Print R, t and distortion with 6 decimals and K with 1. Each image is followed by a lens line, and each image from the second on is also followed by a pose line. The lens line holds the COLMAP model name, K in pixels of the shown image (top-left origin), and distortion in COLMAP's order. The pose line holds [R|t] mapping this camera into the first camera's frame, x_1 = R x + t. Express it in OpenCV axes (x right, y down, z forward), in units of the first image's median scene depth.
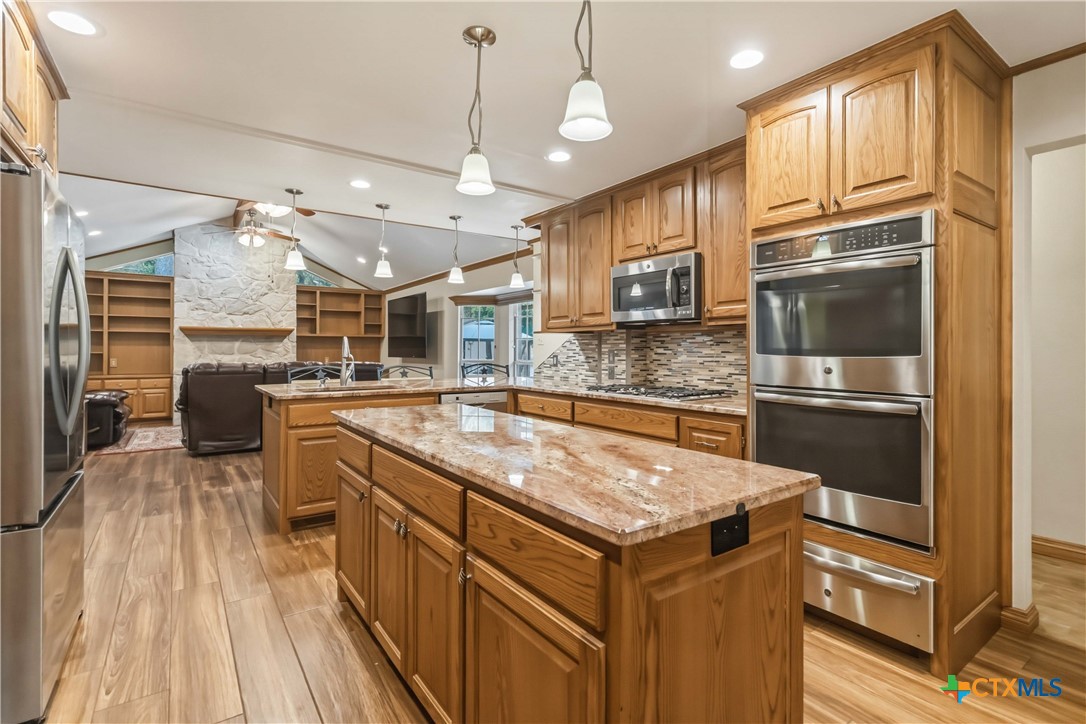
lens RADIAL K [[513.1, 0, 542.2], [0, 513.1, 351.8], [0, 0, 1]] dist [-0.000213, 0.000647]
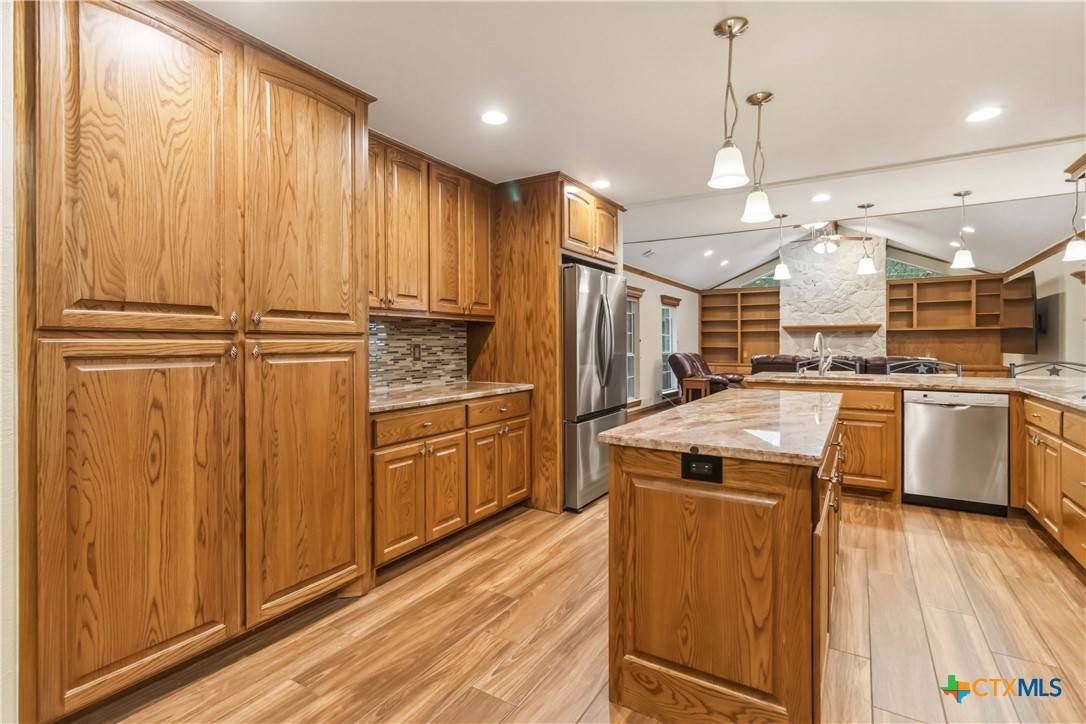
lens RADIAL K [[513.1, 0, 557.3], [0, 513.1, 343.4], [0, 0, 1]] dist [-0.000213, 0.000647]
pose [[0.399282, -0.005485, -0.916812, 0.316080], [-0.000403, 0.999981, -0.006158, 0.001095], [0.916828, 0.002828, 0.399273, 0.008865]]
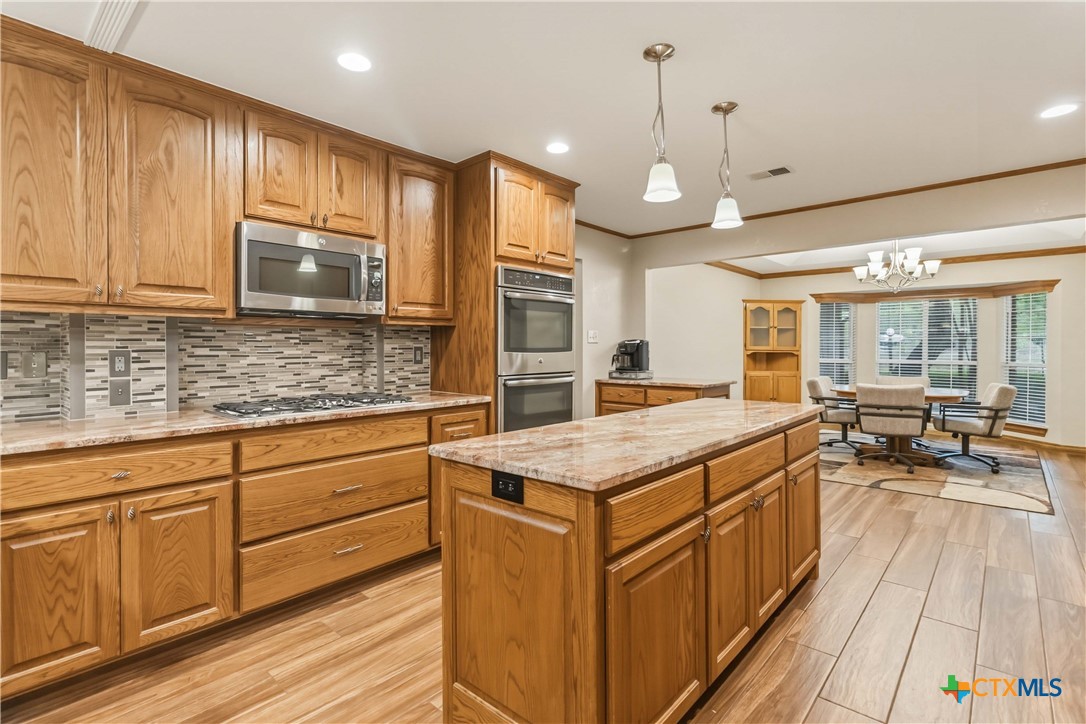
lens RADIAL K [[513.1, 0, 548.0], [0, 513.1, 348.3], [0, 0, 1]] dist [-0.000213, 0.000647]
pose [[-0.226653, -0.004171, 0.973967, -0.381486], [0.006725, 0.999960, 0.005847, -0.005137], [-0.973952, 0.007875, -0.226616, 0.514858]]
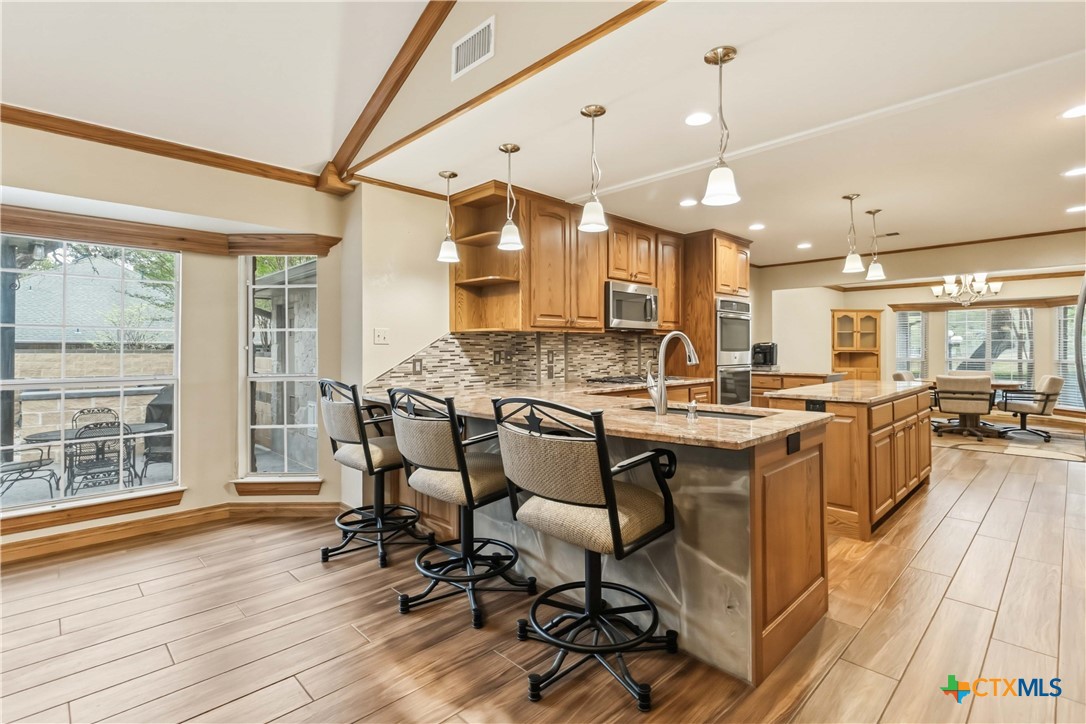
lens RADIAL K [[513.1, 0, 544.8], [0, 513.1, 346.7], [0, 0, 1]] dist [-0.000213, 0.000647]
pose [[-0.157429, 0.001239, 0.987530, -0.681842], [0.007847, 0.999969, -0.000004, -0.008749], [-0.987499, 0.007748, -0.157434, 0.892930]]
